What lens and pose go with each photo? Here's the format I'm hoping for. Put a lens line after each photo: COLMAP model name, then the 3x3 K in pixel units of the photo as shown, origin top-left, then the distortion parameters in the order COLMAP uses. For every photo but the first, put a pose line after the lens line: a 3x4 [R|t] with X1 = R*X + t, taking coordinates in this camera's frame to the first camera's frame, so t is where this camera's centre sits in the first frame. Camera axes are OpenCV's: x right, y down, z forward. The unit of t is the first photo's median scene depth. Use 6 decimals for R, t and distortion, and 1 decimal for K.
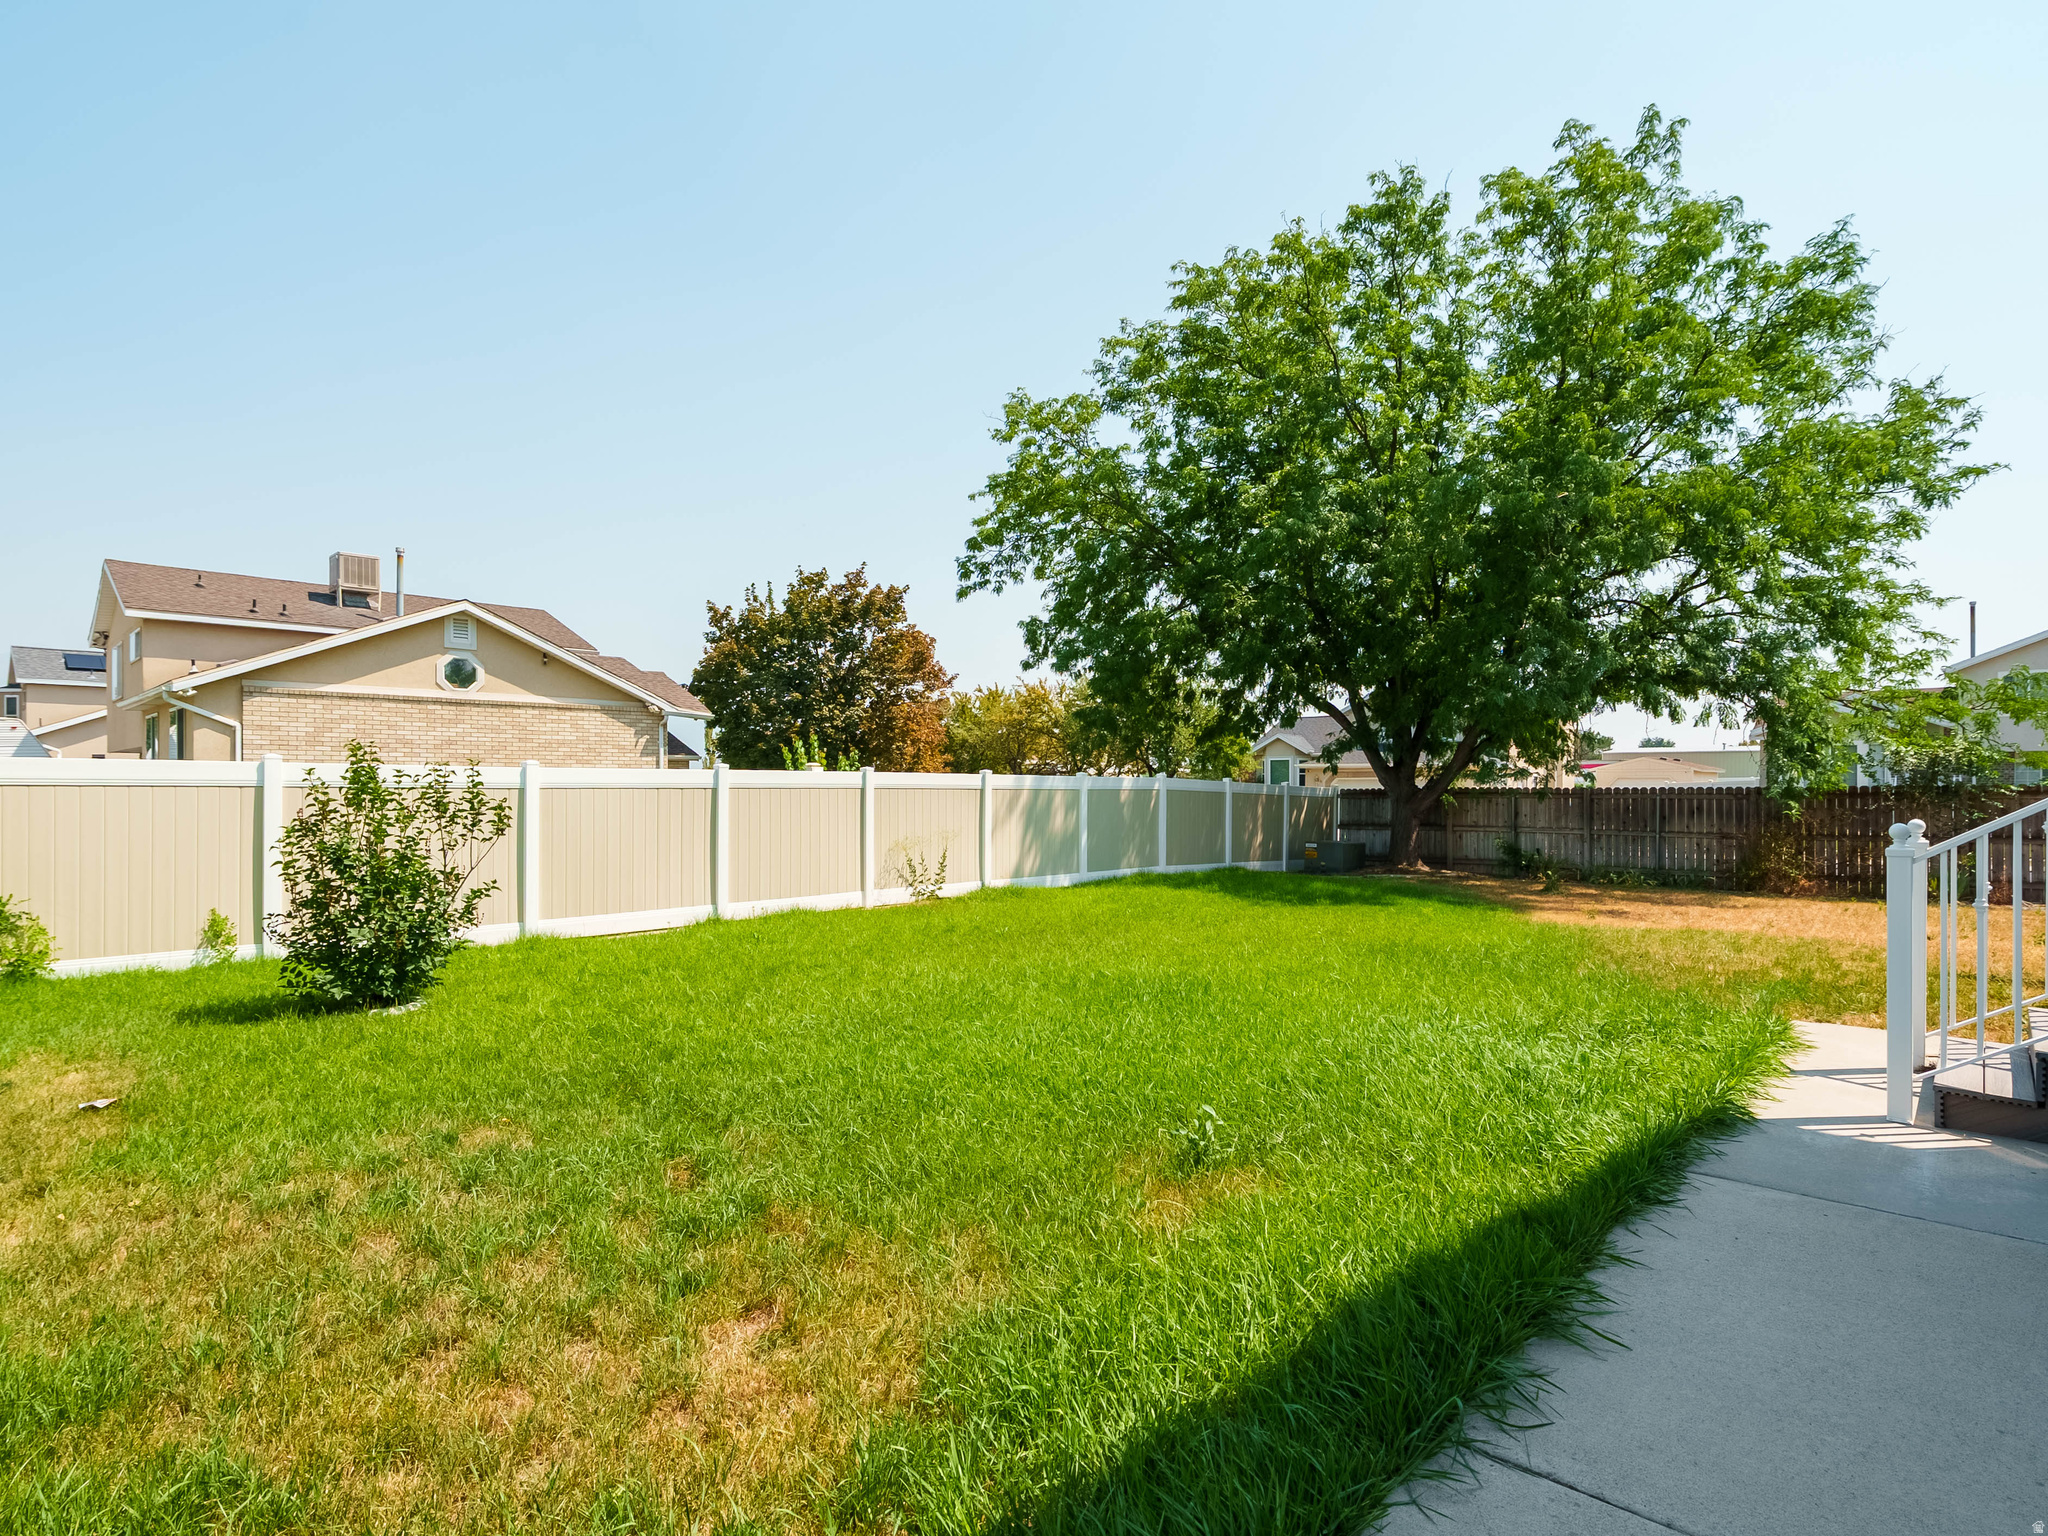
lens RADIAL K [[1051.3, 0, 1022.3], [0, 1051.3, 775.1], [0, 0, 1]] dist [-0.005725, 0.003941]
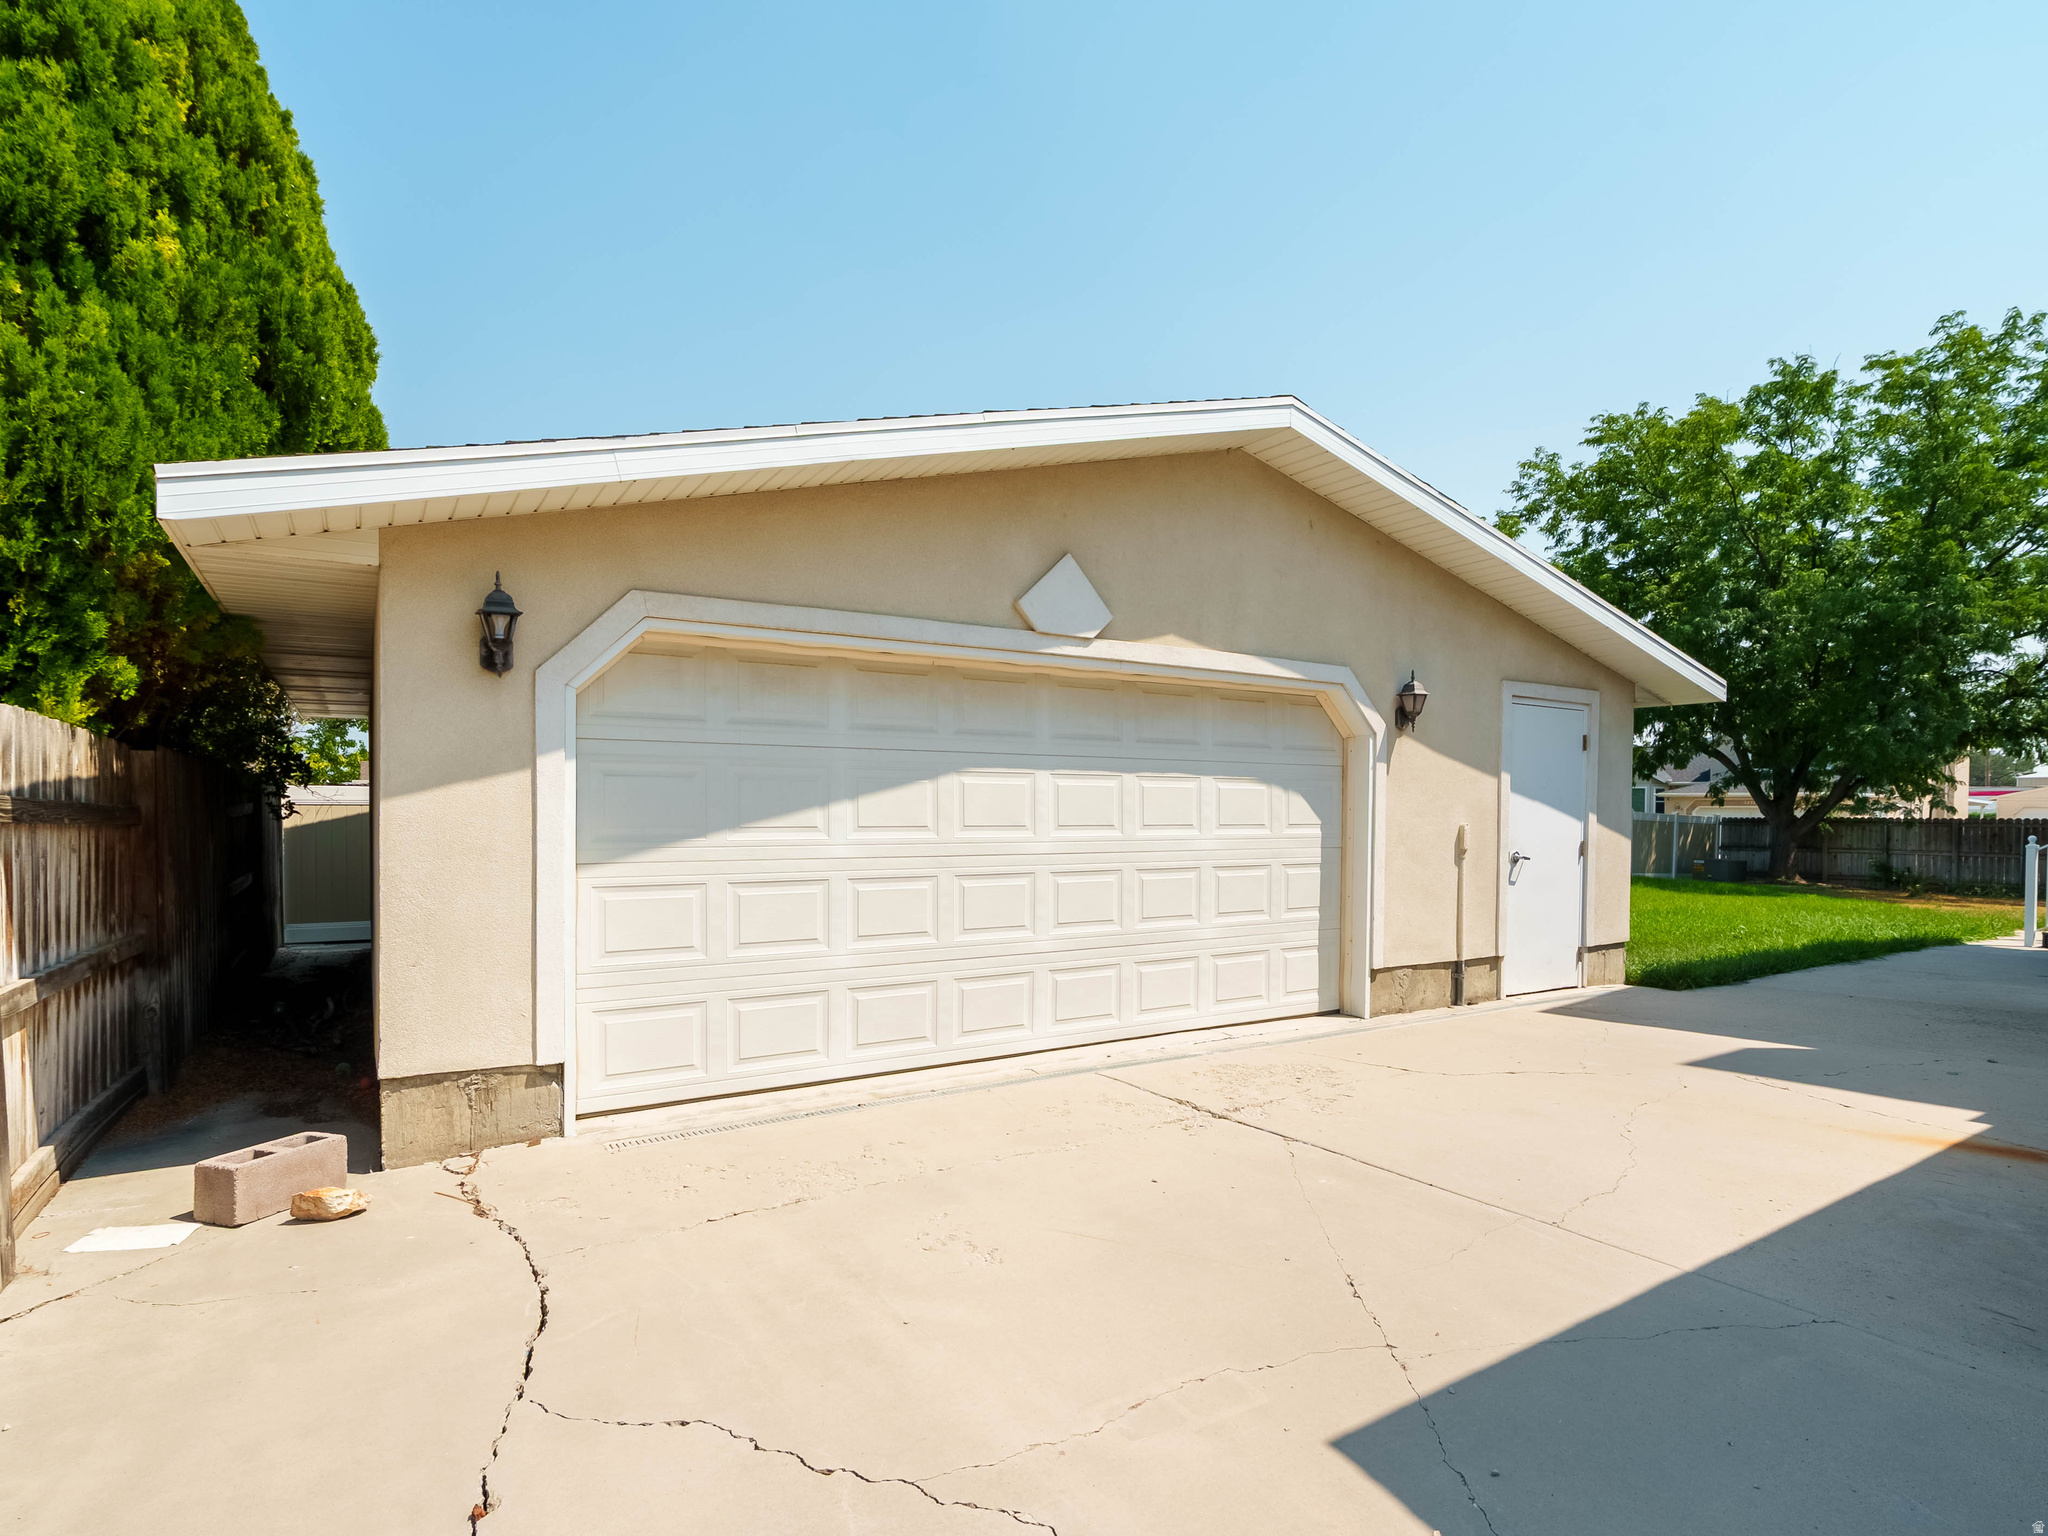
lens RADIAL K [[1051.3, 0, 1037.1], [0, 1051.3, 824.1], [0, 0, 1]] dist [-0.005725, 0.003941]
pose [[0.968165, 0.009196, -0.250144, -0.195364], [-0.003420, 0.999718, 0.023517, -0.006055], [0.250289, -0.021913, 0.967923, -0.456291]]
